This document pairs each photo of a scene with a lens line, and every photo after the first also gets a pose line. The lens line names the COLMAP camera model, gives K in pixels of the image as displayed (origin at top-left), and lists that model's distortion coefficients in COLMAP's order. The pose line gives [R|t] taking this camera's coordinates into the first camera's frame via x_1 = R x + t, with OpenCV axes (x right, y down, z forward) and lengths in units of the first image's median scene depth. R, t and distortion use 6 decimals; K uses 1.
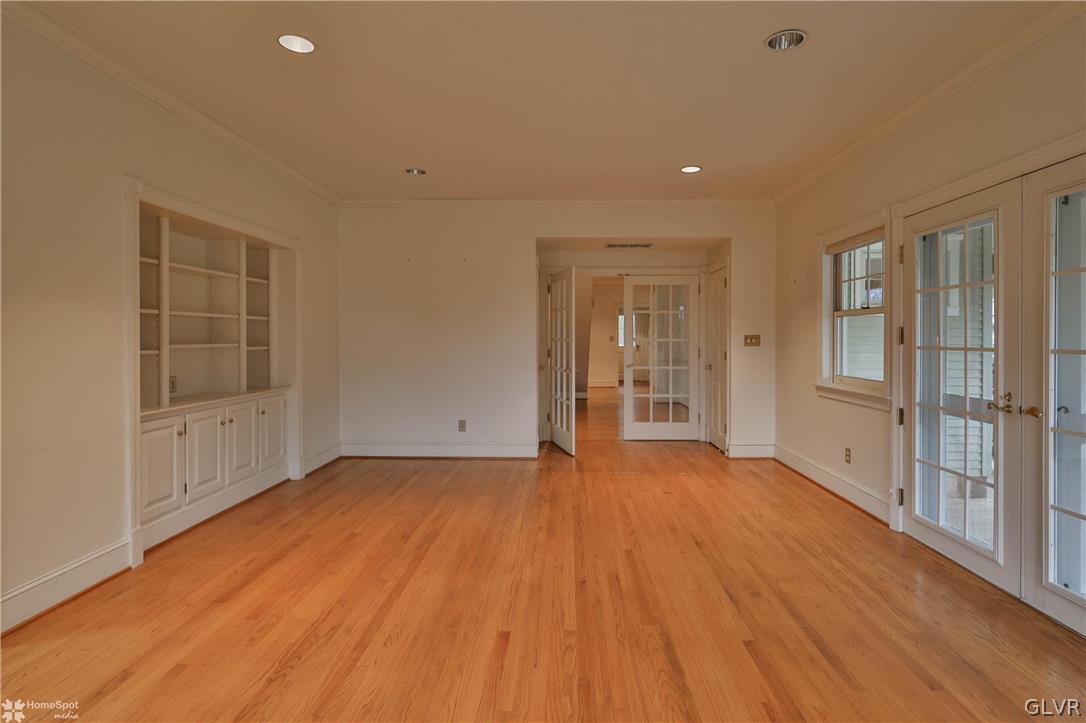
lens RADIAL K [[549.9, 0, 565.7], [0, 549.9, 335.7], [0, 0, 1]] dist [0.000845, -0.000105]
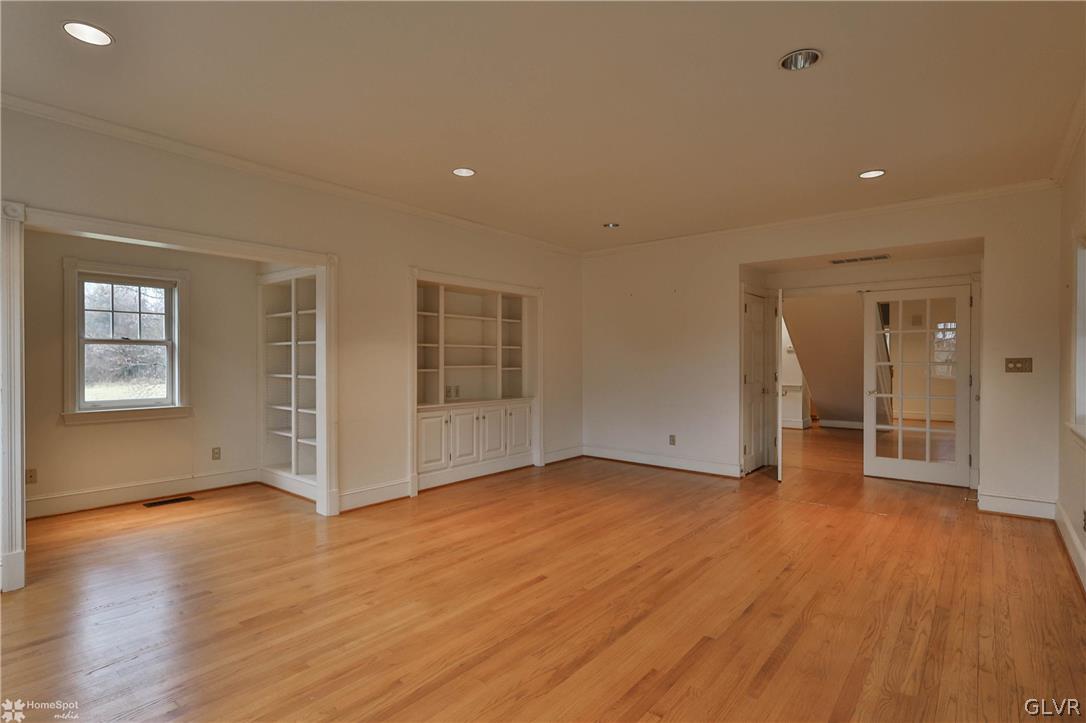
lens RADIAL K [[541.4, 0, 545.4], [0, 541.4, 358.5], [0, 0, 1]] dist [0.002403, 0.000648]
pose [[0.775572, -0.002968, -0.631252, 0.493110], [0.002006, 0.999995, -0.002236, -0.000110], [0.631256, 0.000468, 0.775575, -0.029460]]
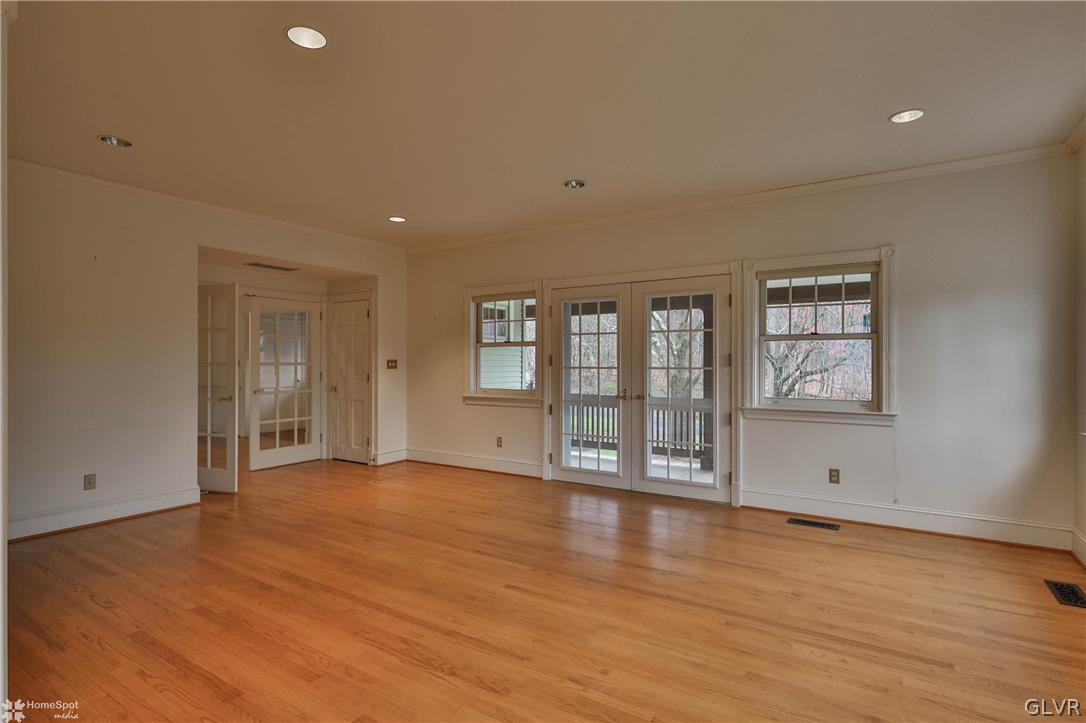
lens RADIAL K [[541.4, 0, 545.4], [0, 541.4, 358.5], [0, 0, 1]] dist [0.002403, 0.000648]
pose [[0.532947, 0.002493, 0.846145, -0.771144], [-0.001438, 0.999997, -0.002041, -0.002417], [-0.846147, -0.000129, 0.532949, 0.149432]]
